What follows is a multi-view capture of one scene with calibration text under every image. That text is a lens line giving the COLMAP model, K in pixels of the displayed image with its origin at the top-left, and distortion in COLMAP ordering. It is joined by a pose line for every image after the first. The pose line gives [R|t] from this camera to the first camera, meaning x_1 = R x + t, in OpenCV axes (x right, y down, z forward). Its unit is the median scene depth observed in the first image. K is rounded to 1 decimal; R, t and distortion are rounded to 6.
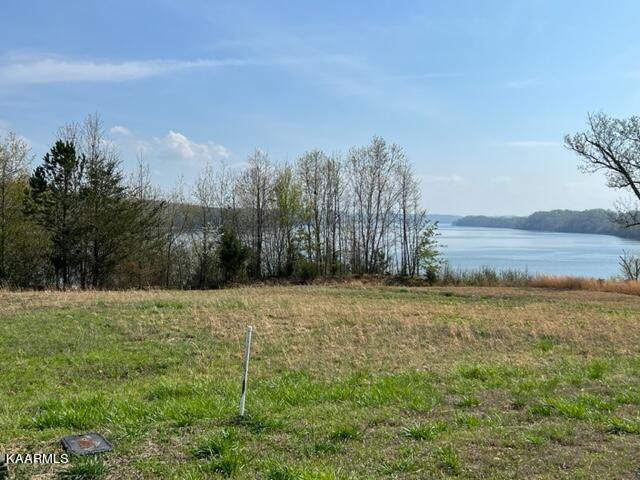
lens RADIAL K [[689.4, 0, 319.8], [0, 689.4, 240.5], [0, 0, 1]] dist [0.028456, 0.000000]
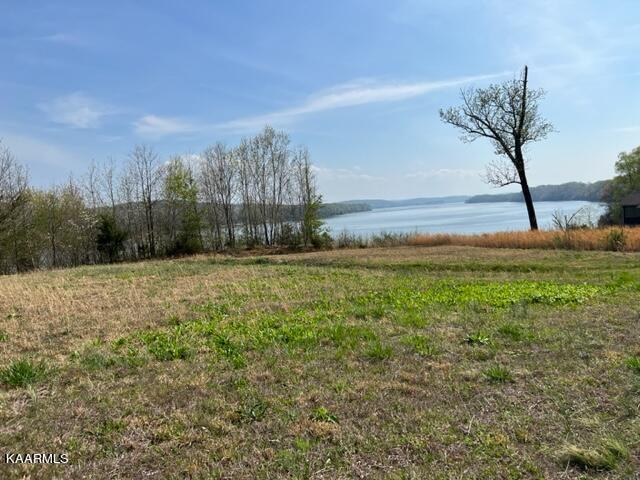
lens RADIAL K [[465.5, 0, 323.7], [0, 465.5, 238.5], [0, 0, 1]] dist [0.065043, -0.022324]
pose [[0.991413, -0.074055, -0.107779, 0.227868], [0.077641, 0.996546, 0.029465, 0.019600], [0.105224, -0.037580, 0.993738, 0.202613]]
